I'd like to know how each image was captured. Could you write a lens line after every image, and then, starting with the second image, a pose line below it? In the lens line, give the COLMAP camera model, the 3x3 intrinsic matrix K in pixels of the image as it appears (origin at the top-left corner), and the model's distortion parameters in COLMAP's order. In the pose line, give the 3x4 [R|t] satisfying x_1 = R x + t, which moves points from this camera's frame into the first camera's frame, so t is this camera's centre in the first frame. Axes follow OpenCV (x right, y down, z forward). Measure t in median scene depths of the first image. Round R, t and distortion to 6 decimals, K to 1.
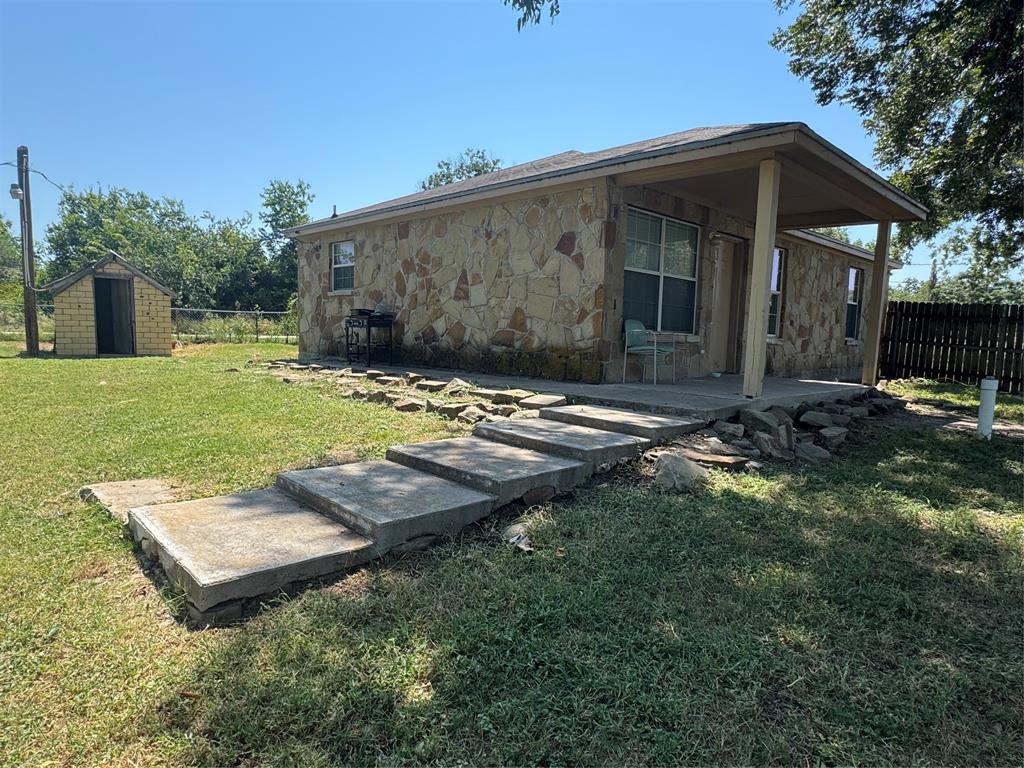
lens RADIAL K [[603.3, 0, 512.9], [0, 603.3, 387.7], [0, 0, 1]] dist [-0.004183, -0.000245]
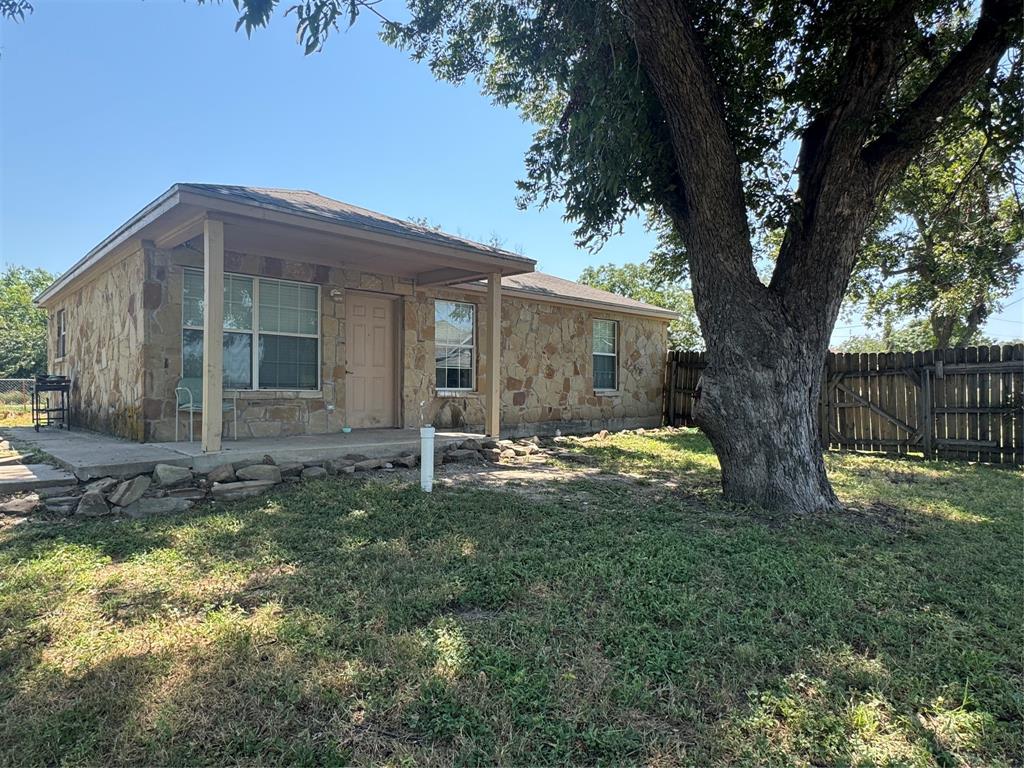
lens RADIAL K [[603.3, 0, 510.8], [0, 603.3, 382.3], [0, 0, 1]] dist [-0.004183, -0.000245]
pose [[0.999582, -0.028491, -0.004969, 0.576409], [0.027795, 0.993856, -0.107137, 0.013316], [0.007991, 0.106954, 0.994232, 0.008052]]
